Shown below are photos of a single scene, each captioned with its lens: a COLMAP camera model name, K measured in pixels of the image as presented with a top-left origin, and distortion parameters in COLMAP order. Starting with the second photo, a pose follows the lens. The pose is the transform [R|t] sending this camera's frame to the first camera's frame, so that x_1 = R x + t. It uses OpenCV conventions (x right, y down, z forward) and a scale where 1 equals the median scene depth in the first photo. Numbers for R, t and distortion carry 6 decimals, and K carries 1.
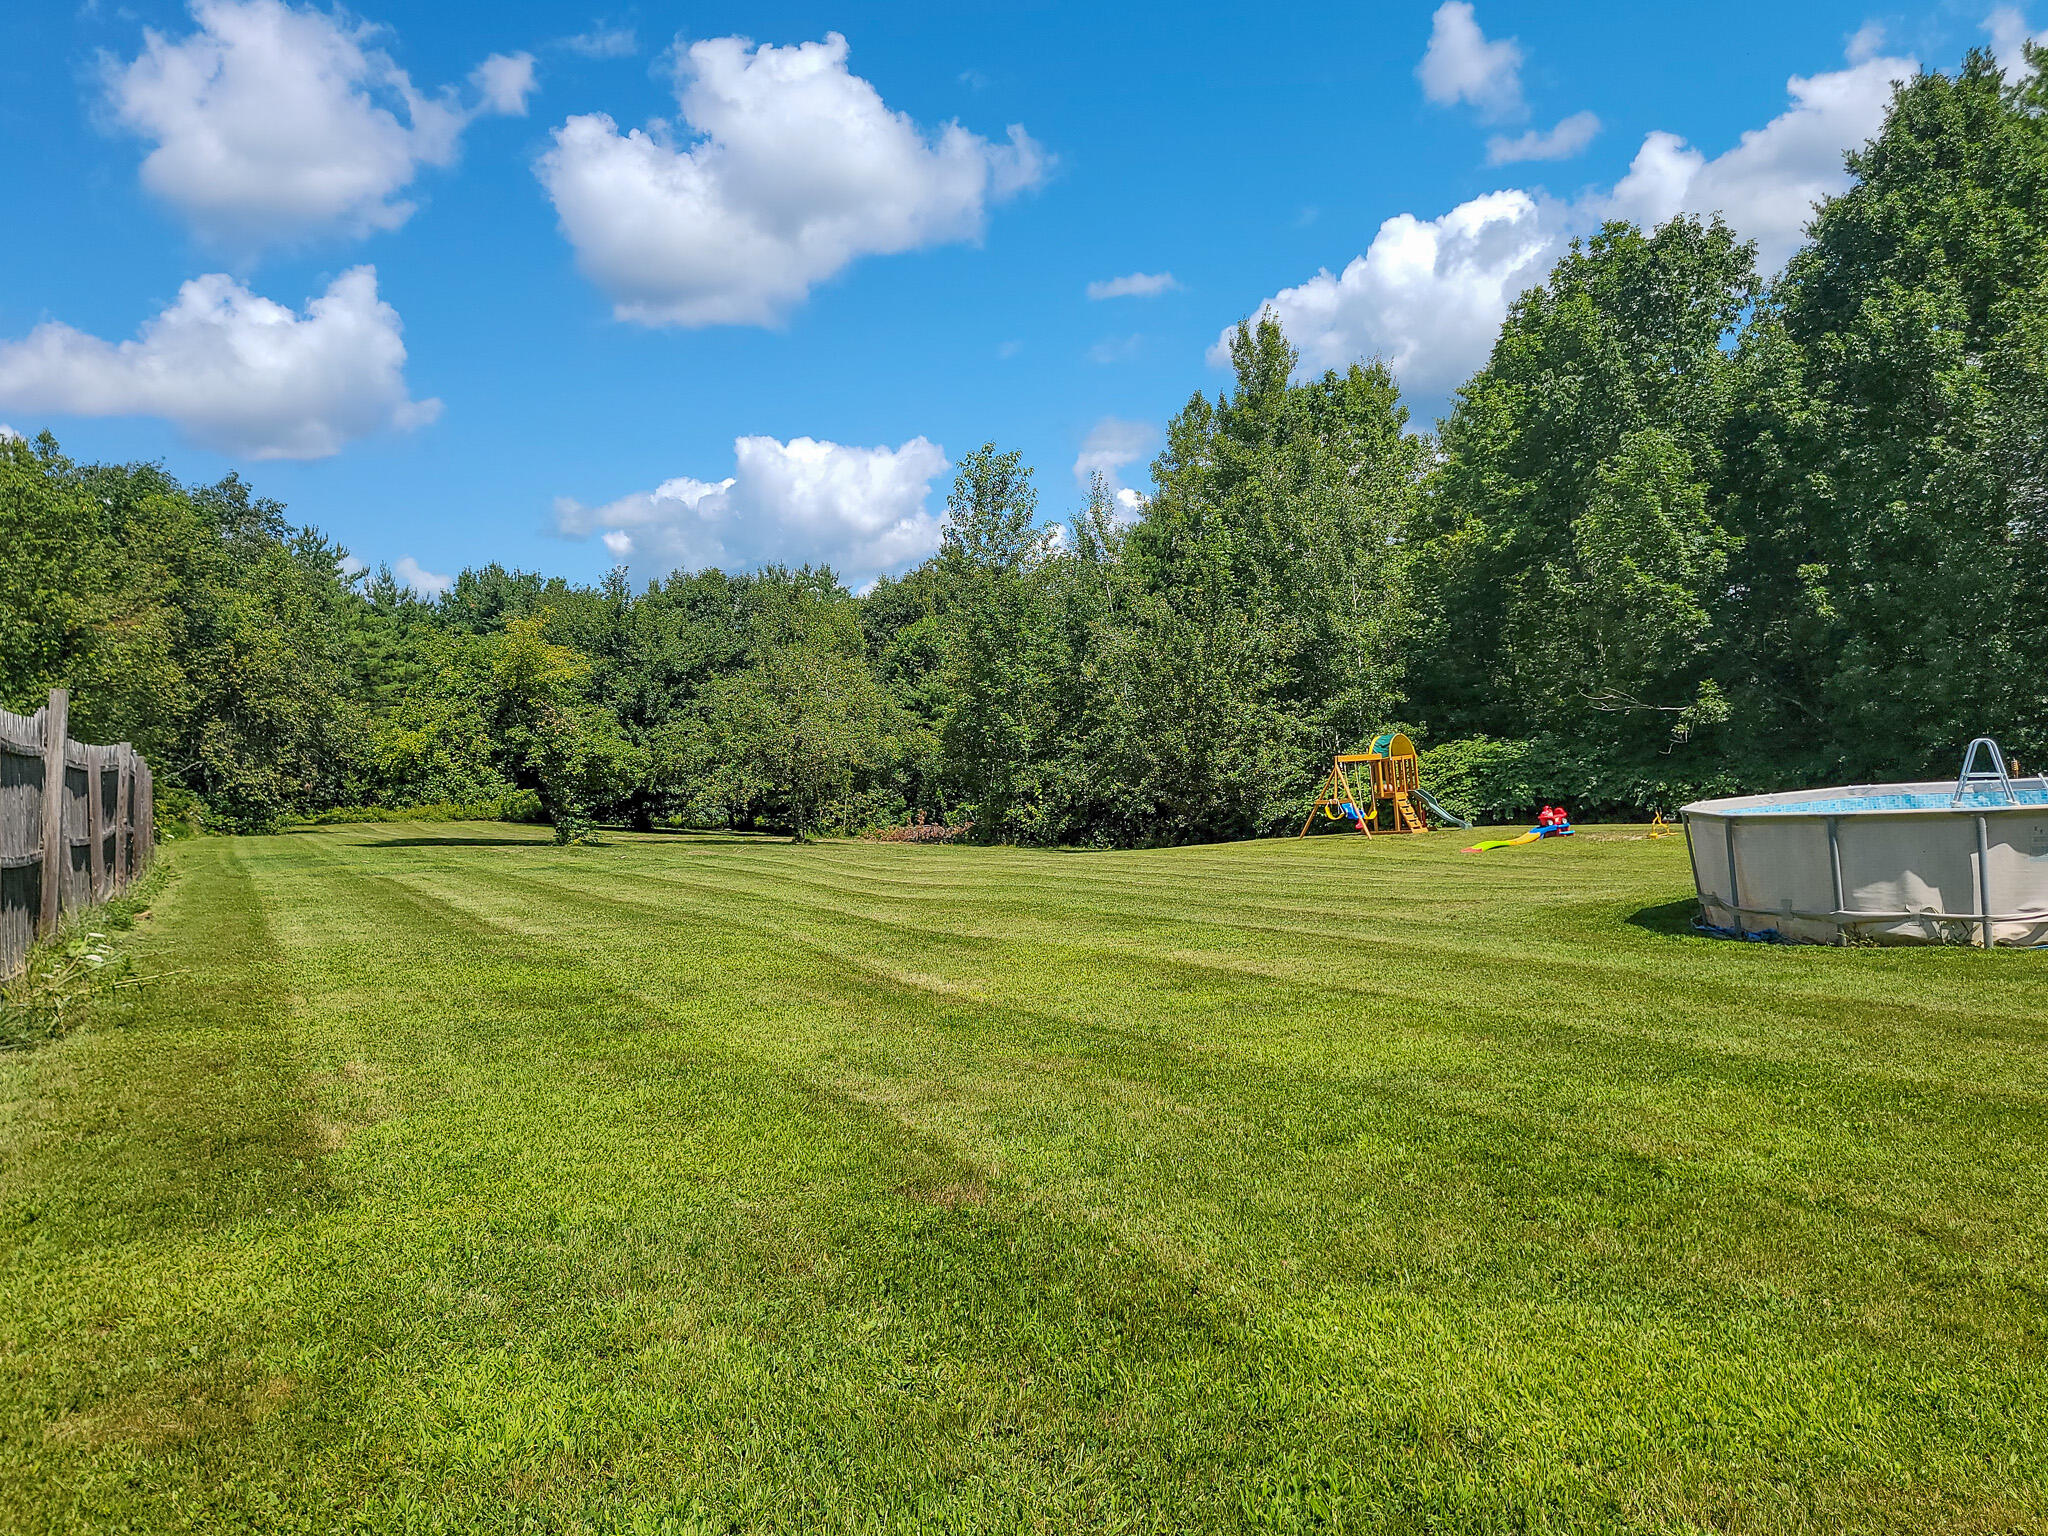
lens RADIAL K [[1497.1, 0, 1018.2], [0, 1497.1, 778.9], [0, 0, 1]] dist [0.079107, -0.059989]
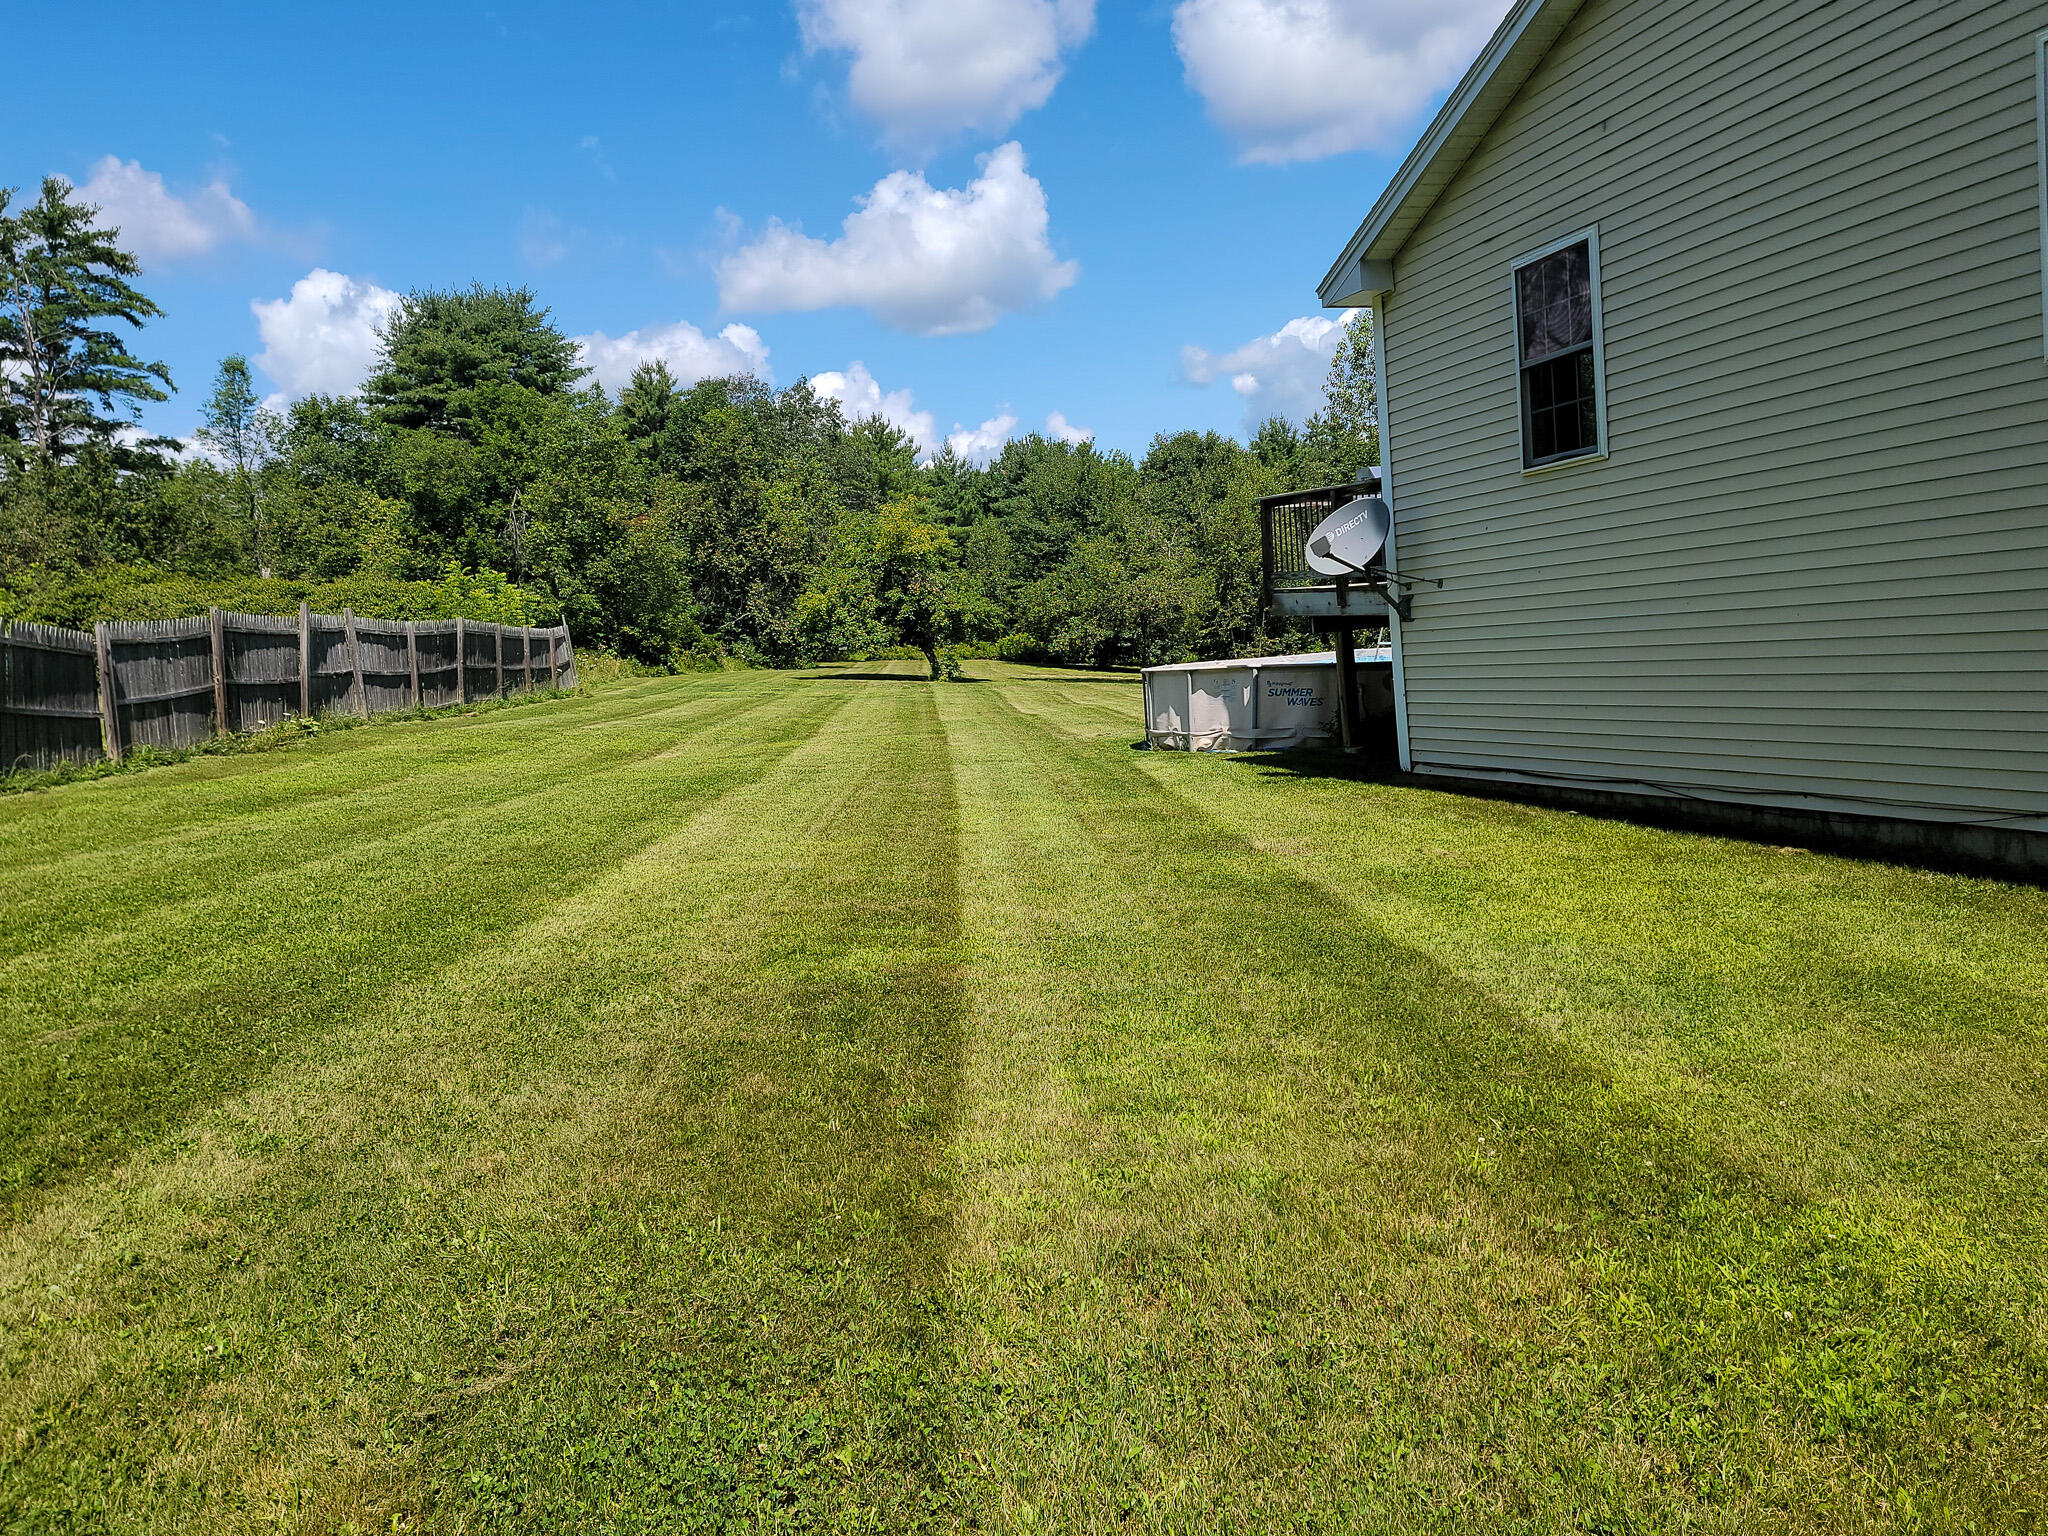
lens RADIAL K [[1472.6, 0, 1059.9], [0, 1472.6, 780.9], [0, 0, 1]] dist [0.051492, -0.055071]
pose [[0.926032, 0.038995, -0.375425, 0.277193], [0.002497, 0.993994, 0.109406, -0.008462], [0.377436, -0.102251, 0.920373, -0.132340]]
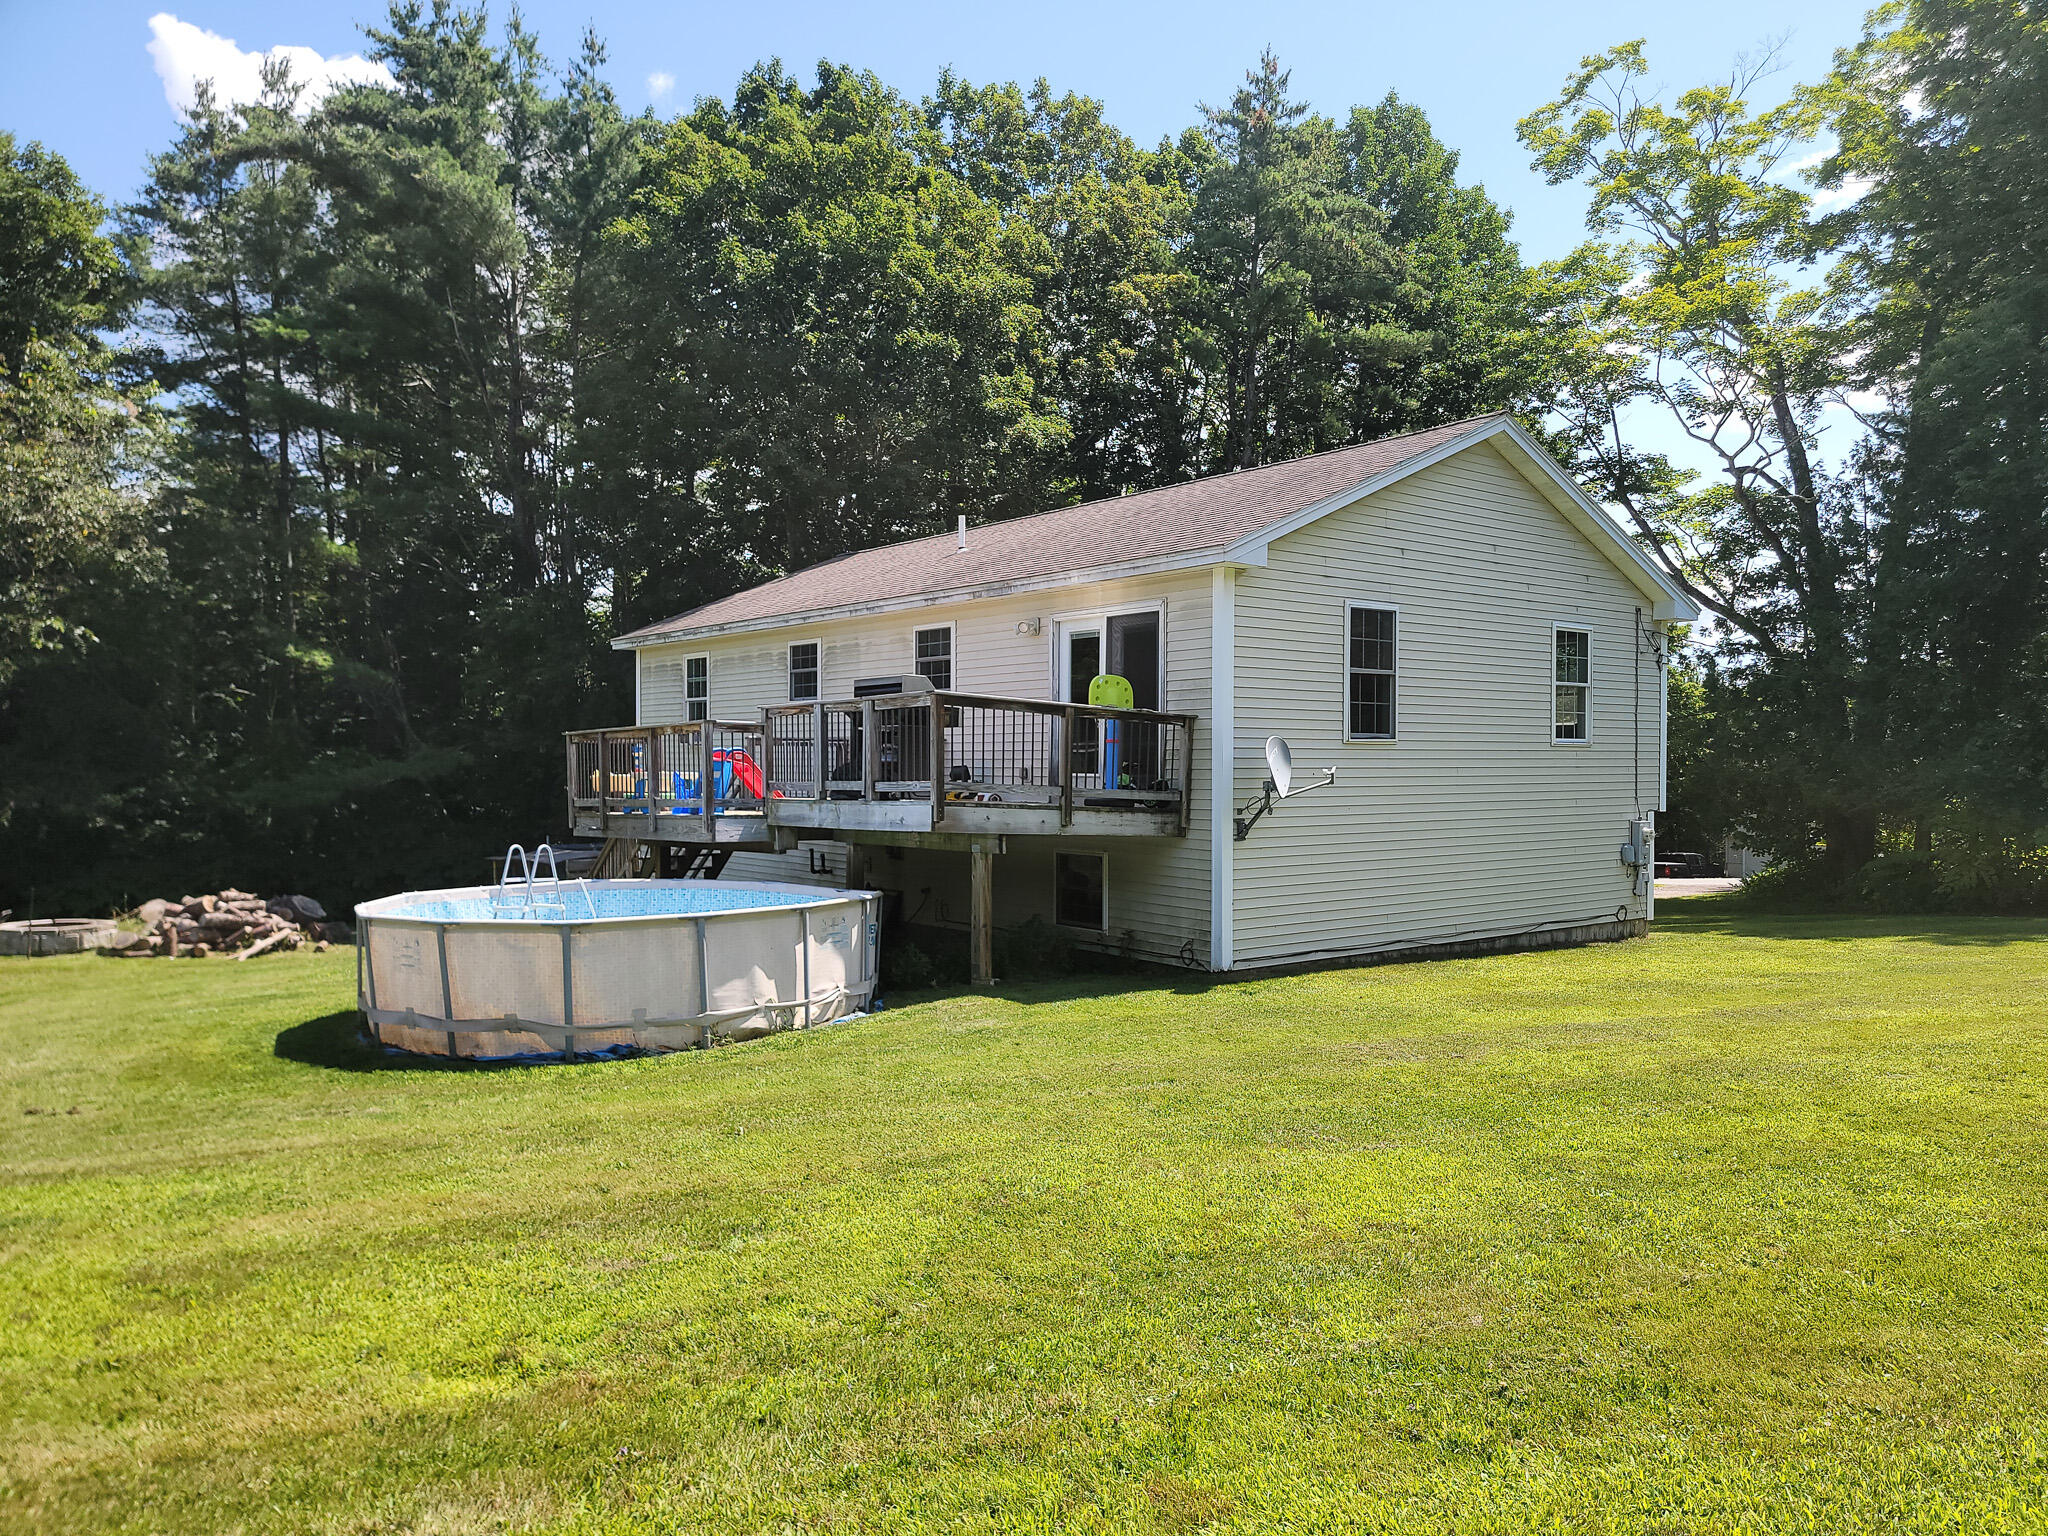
lens RADIAL K [[1449.0, 0, 1050.1], [0, 1449.0, 767.2], [0, 0, 1]] dist [0.036363, -0.018720]
pose [[0.035685, 0.079938, 0.996161, -0.109751], [0.014719, 0.996646, -0.080504, 0.001845], [-0.999255, 0.017536, 0.034389, 0.196870]]
